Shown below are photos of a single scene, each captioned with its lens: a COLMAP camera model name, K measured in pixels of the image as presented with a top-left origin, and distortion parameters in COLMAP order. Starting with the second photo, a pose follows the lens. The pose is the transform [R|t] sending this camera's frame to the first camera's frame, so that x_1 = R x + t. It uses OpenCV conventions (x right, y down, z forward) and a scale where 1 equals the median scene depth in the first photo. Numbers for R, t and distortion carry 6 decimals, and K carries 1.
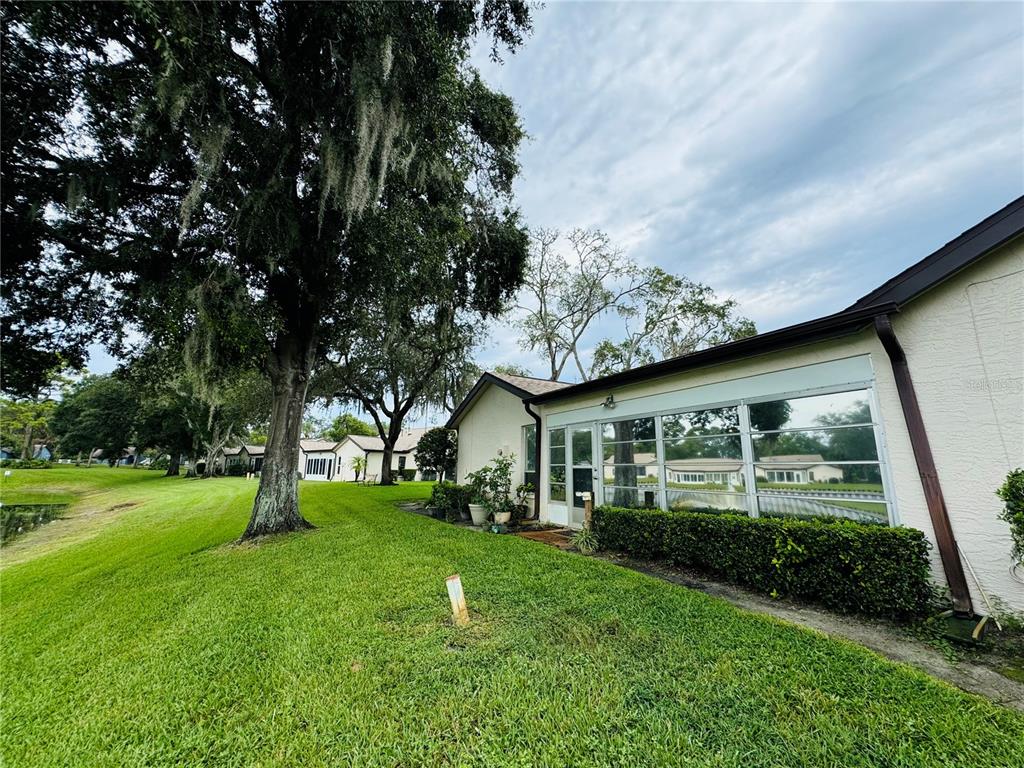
lens RADIAL K [[406.6, 0, 507.1], [0, 406.6, 384.9], [0, 0, 1]] dist [-0.005510, -0.000512]
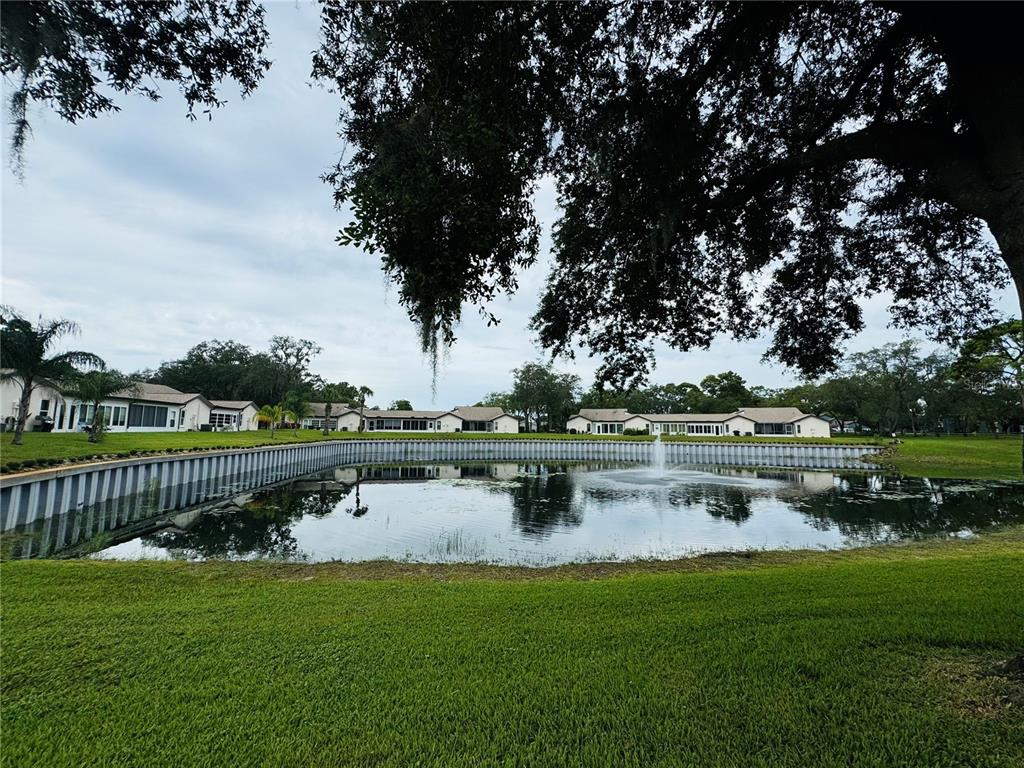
lens RADIAL K [[406.6, 0, 511.6], [0, 406.6, 384.4], [0, 0, 1]] dist [-0.005510, -0.000512]
pose [[-0.301077, -0.122656, -0.945679, -0.128434], [0.183535, 0.965699, -0.183685, 0.105243], [0.935771, -0.228868, -0.268238, 0.641656]]
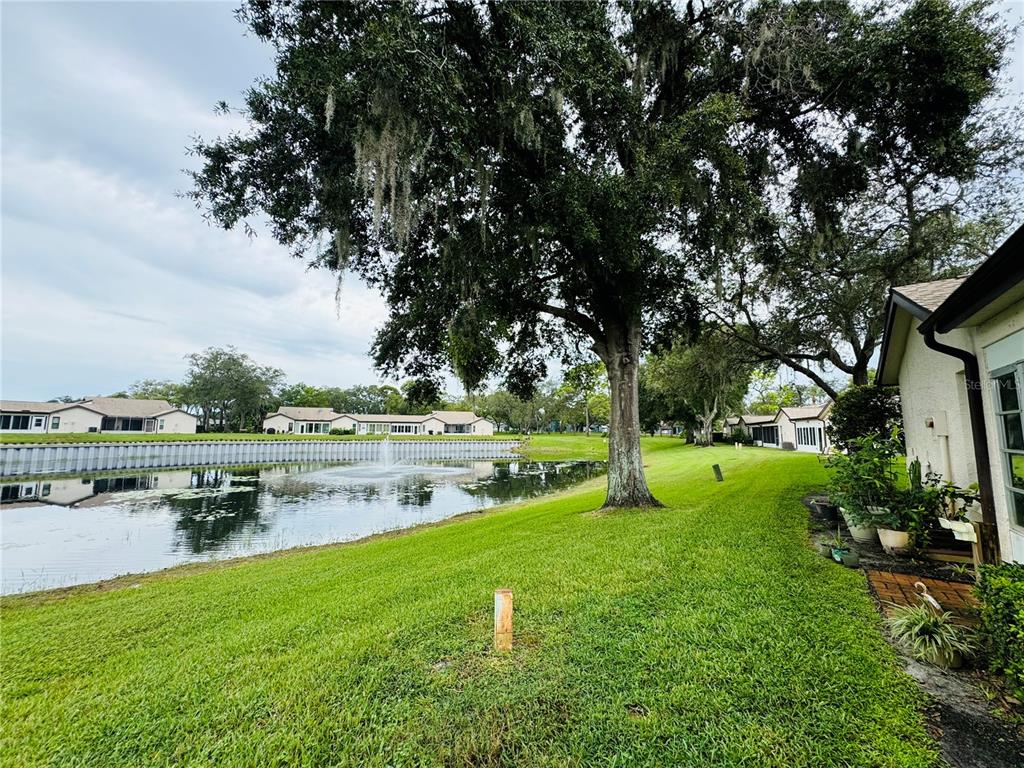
lens RADIAL K [[406.6, 0, 511.5], [0, 406.6, 386.0], [0, 0, 1]] dist [-0.005510, -0.000512]
pose [[0.411491, -0.112559, -0.904437, 0.288739], [0.186815, 0.981691, -0.037178, 0.030102], [0.892062, -0.153663, 0.424985, 0.284038]]
